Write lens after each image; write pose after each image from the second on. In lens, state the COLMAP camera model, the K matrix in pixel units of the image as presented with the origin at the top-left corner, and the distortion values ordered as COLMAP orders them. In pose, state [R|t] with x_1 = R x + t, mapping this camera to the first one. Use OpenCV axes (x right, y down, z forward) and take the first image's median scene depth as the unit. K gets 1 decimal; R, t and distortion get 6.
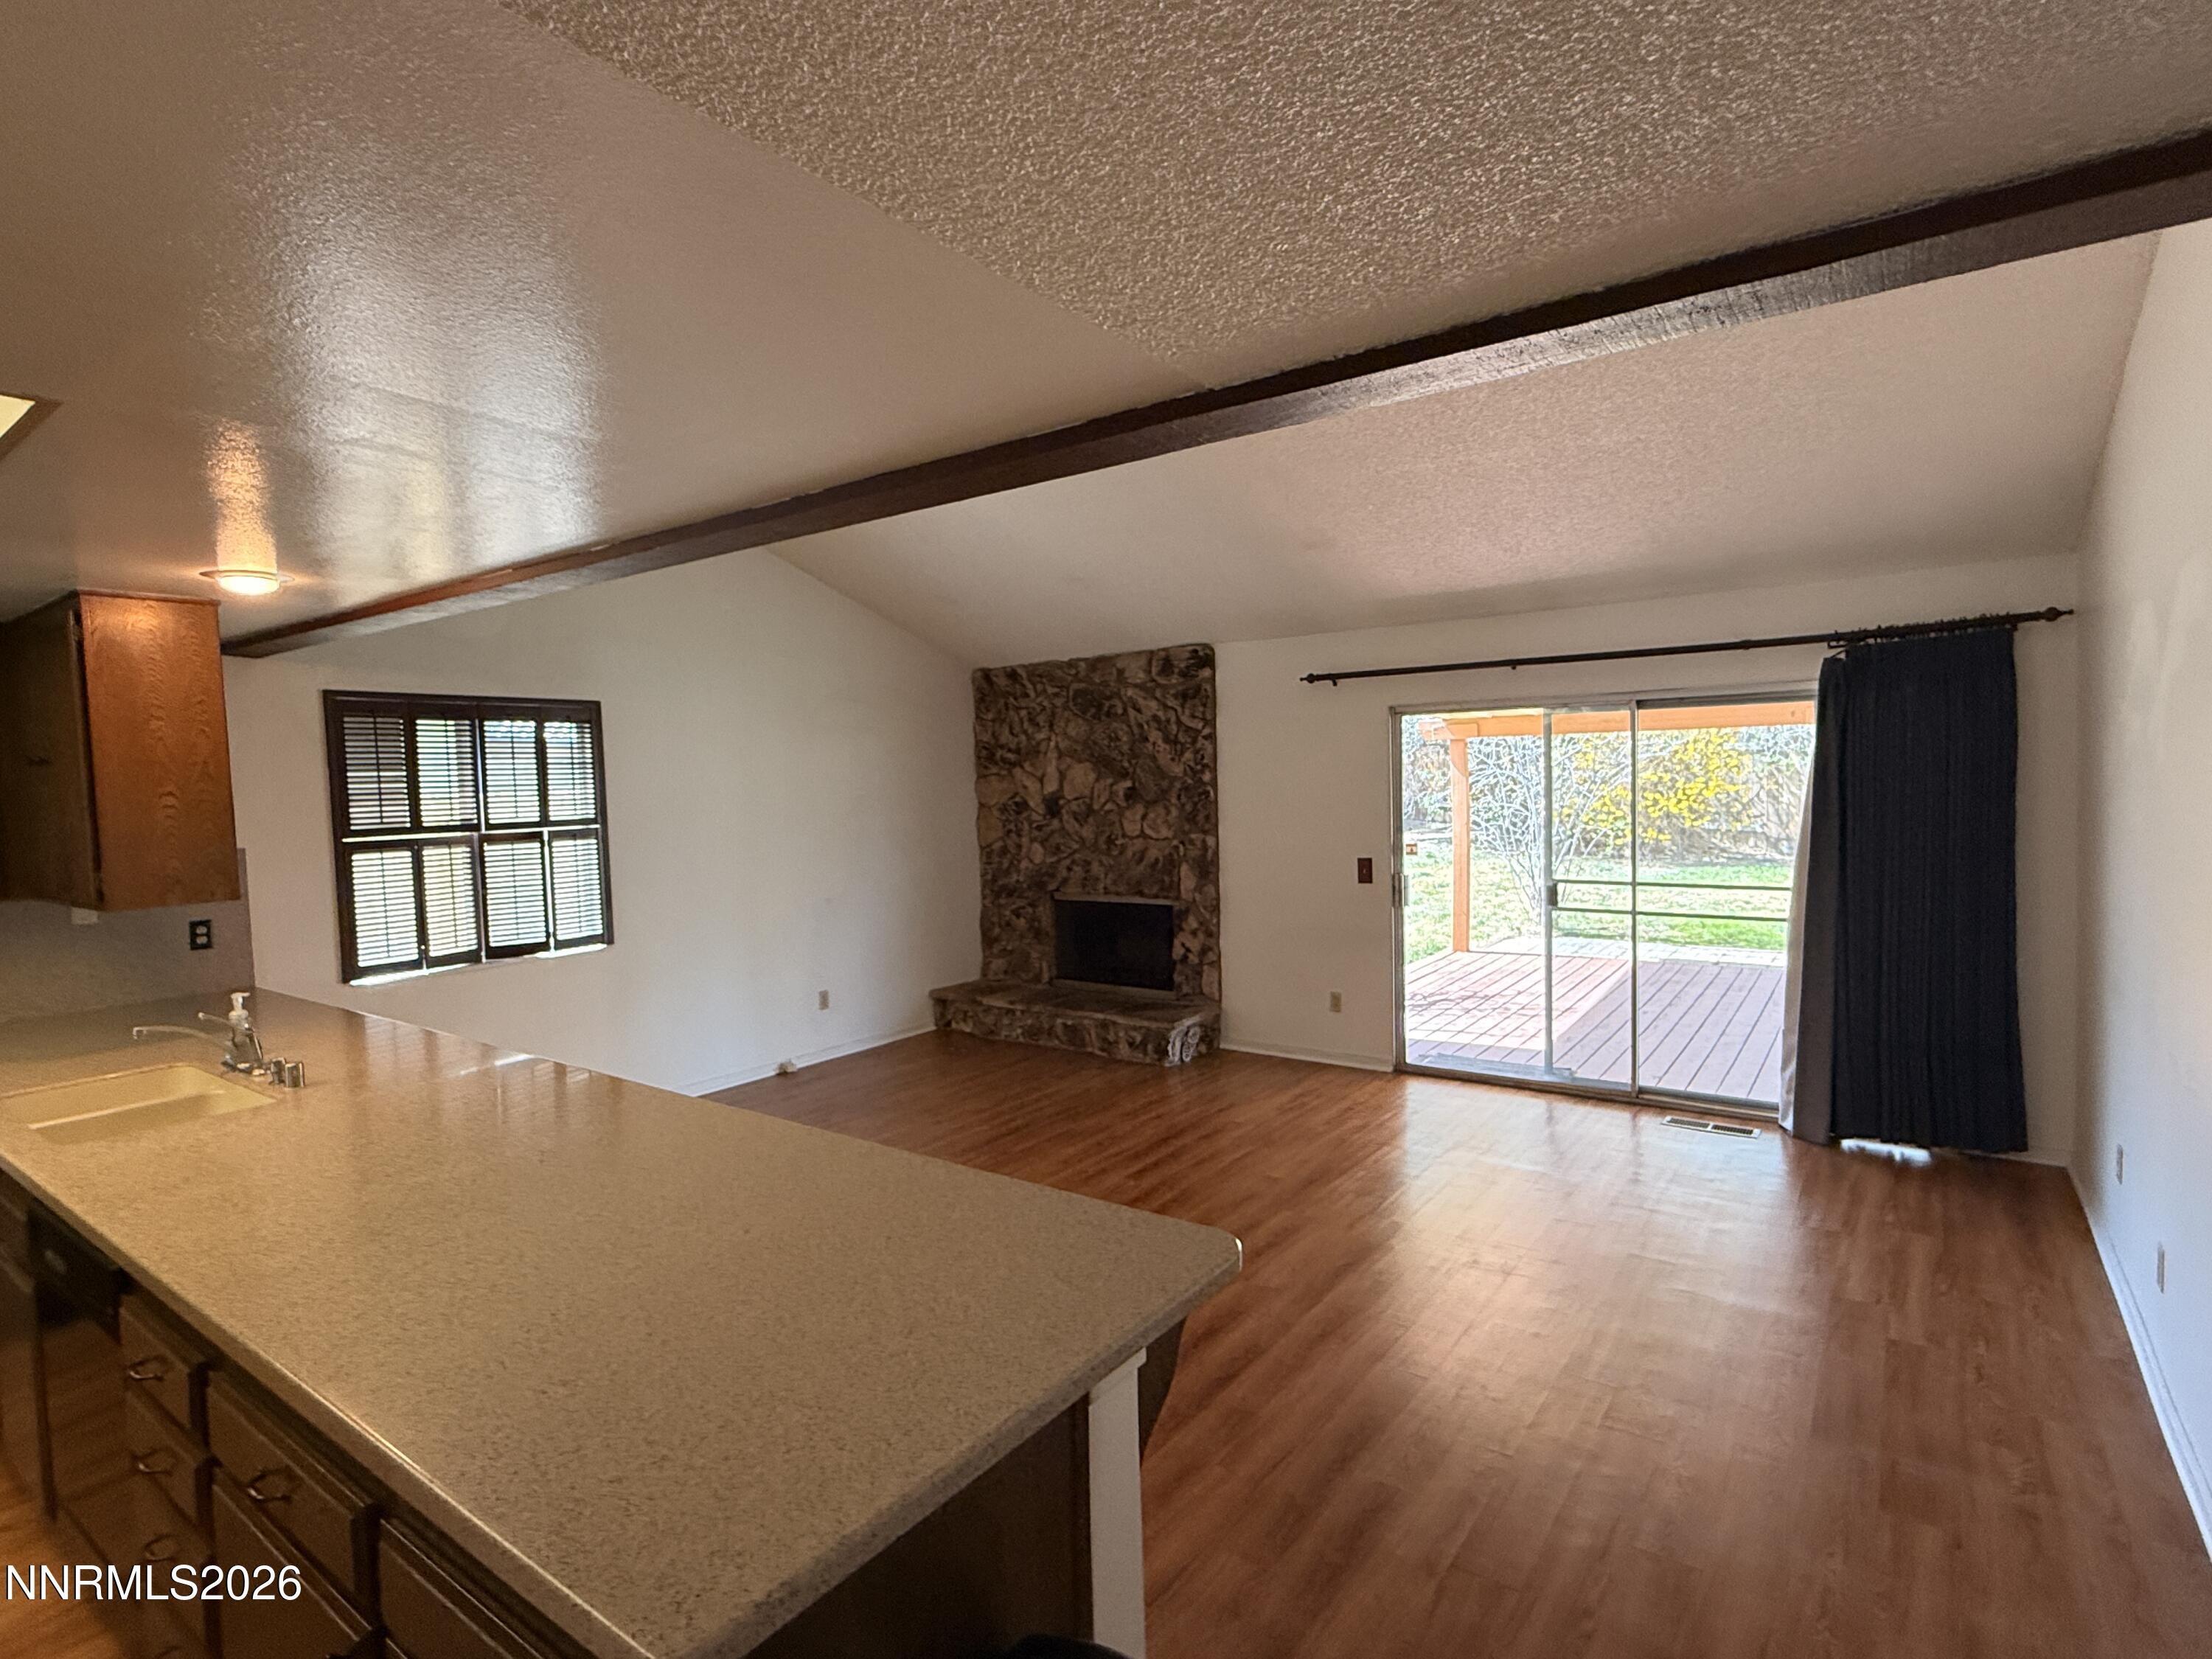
lens RADIAL K [[1110.7, 0, 1102.0], [0, 1110.7, 833.4], [0, 0, 1]] dist [-0.001521, 0.000188]
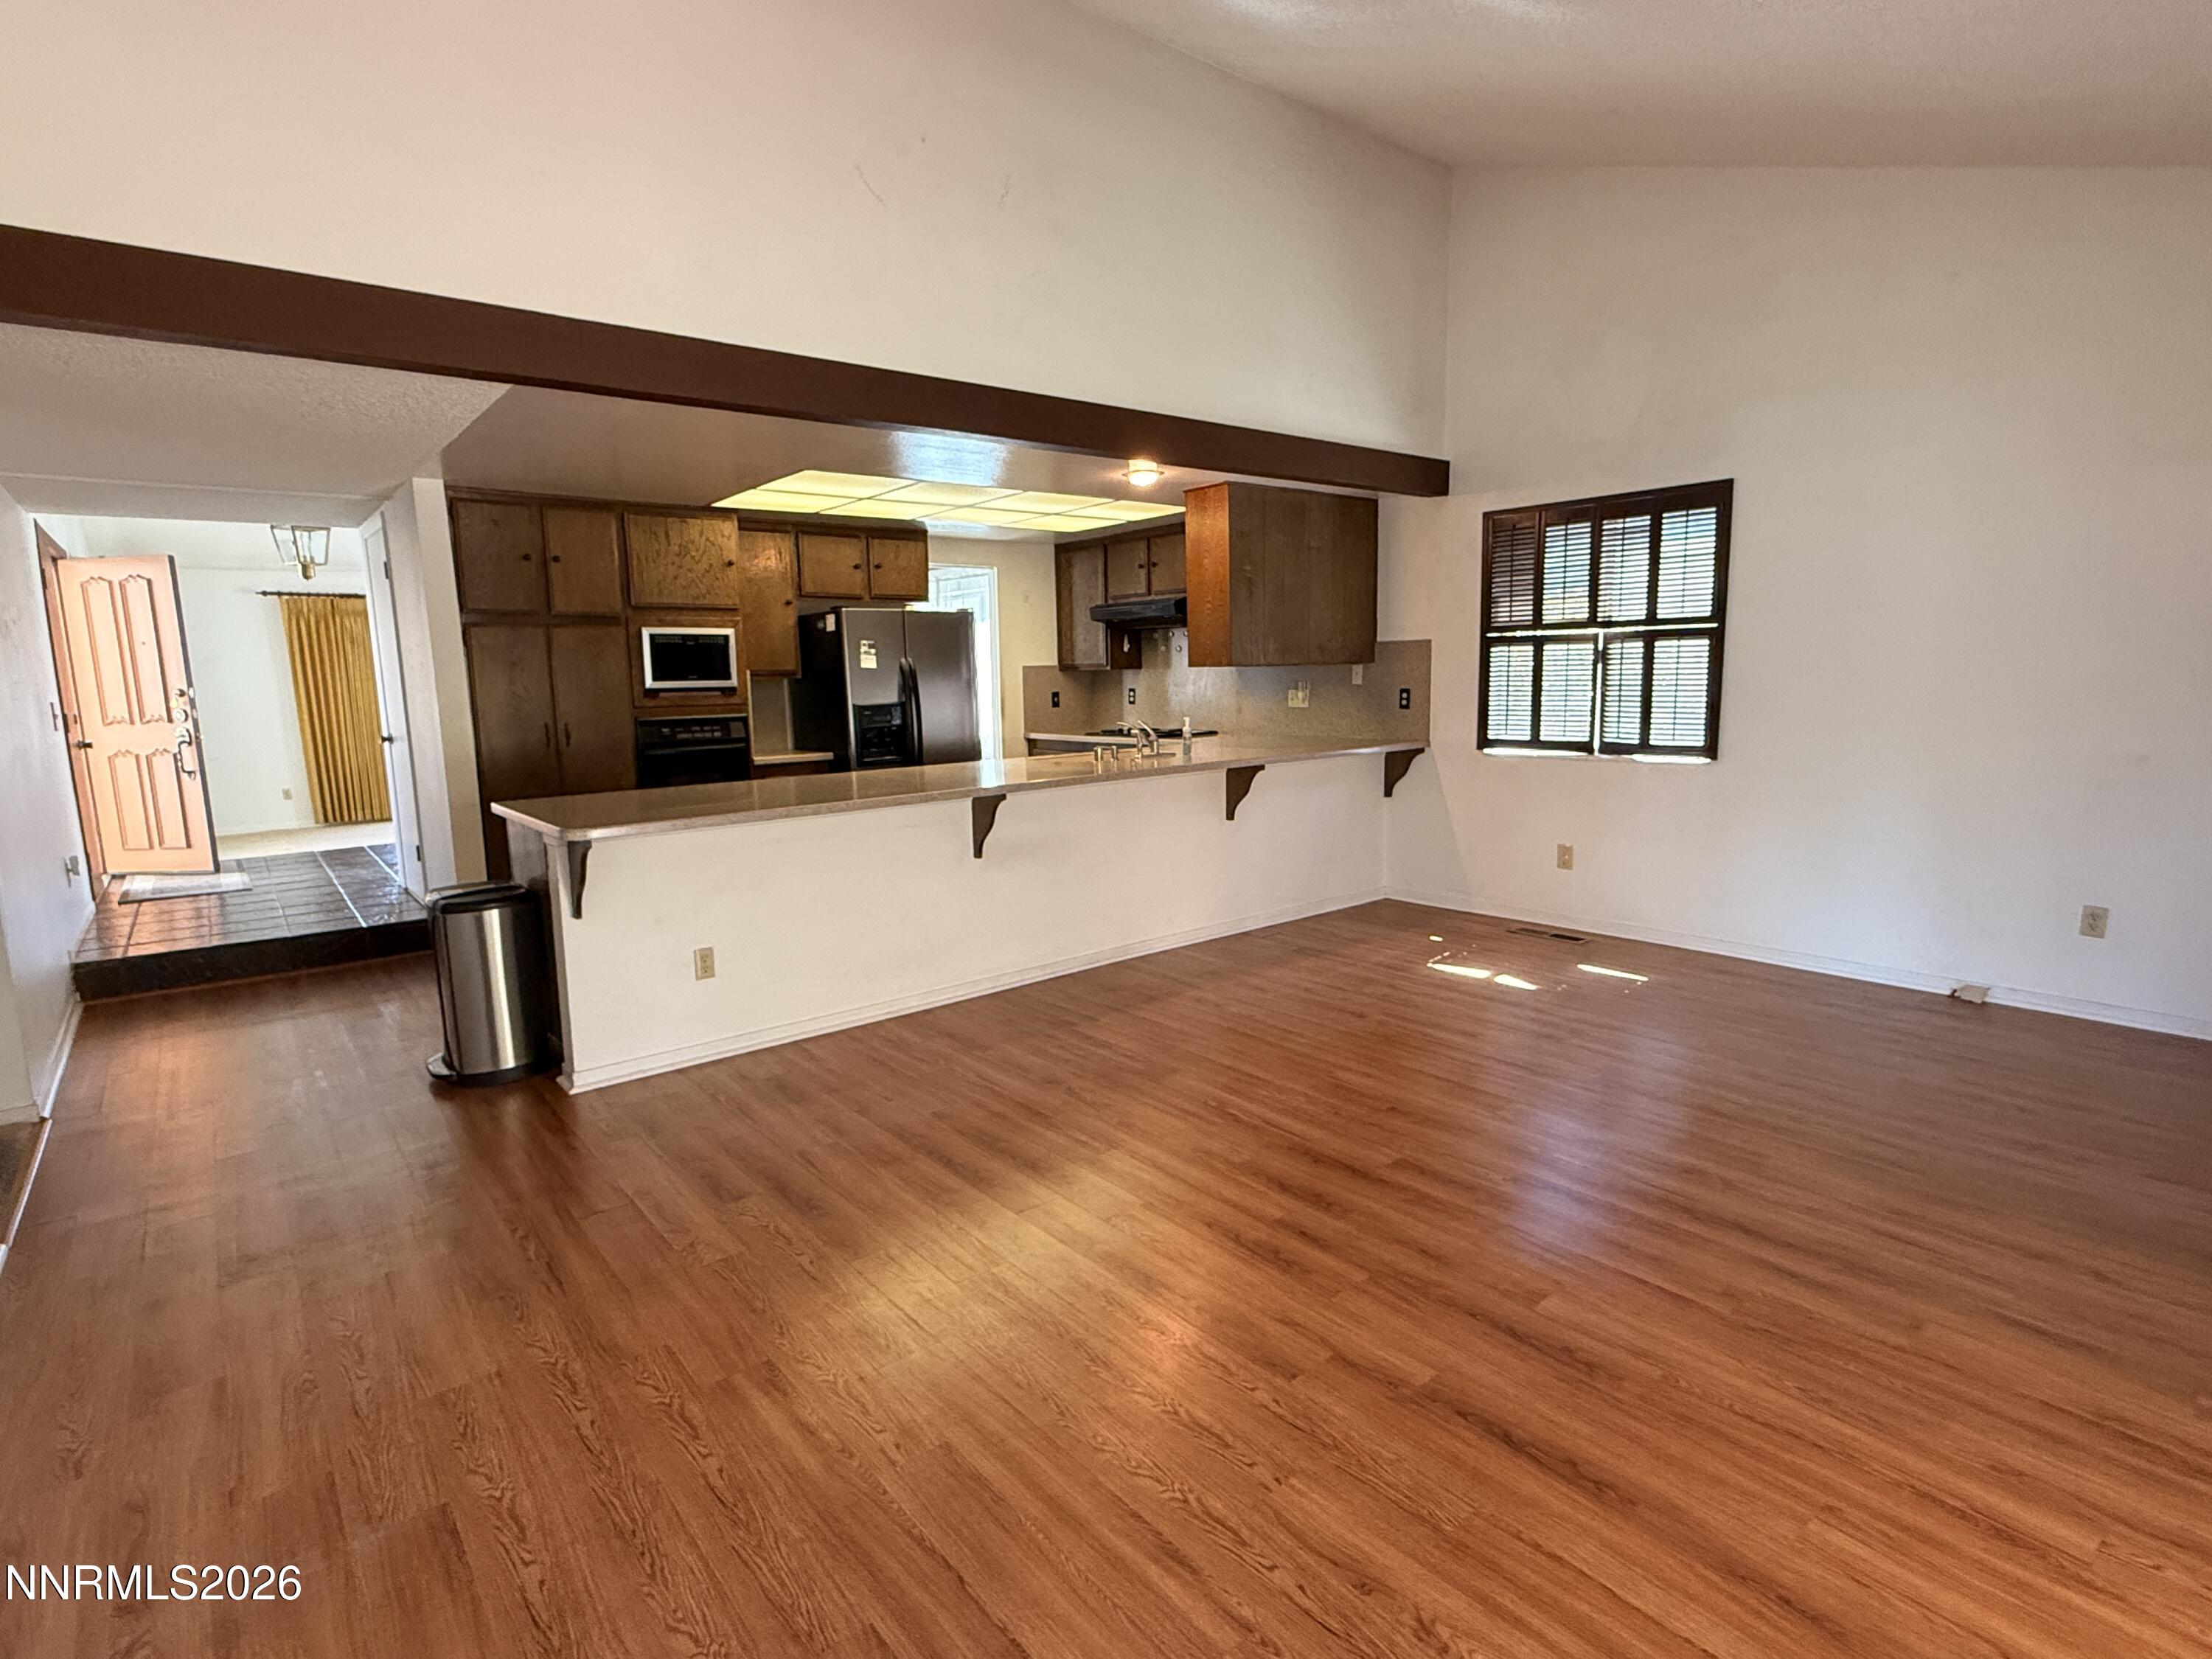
lens RADIAL K [[1110.7, 0, 1096.5], [0, 1110.7, 834.5], [0, 0, 1]] dist [-0.001521, 0.000188]
pose [[-0.255522, 0.176916, -0.950478, 0.488640], [-0.017157, 0.982130, 0.187420, 0.000025], [0.966651, 0.064197, -0.247920, 0.670491]]
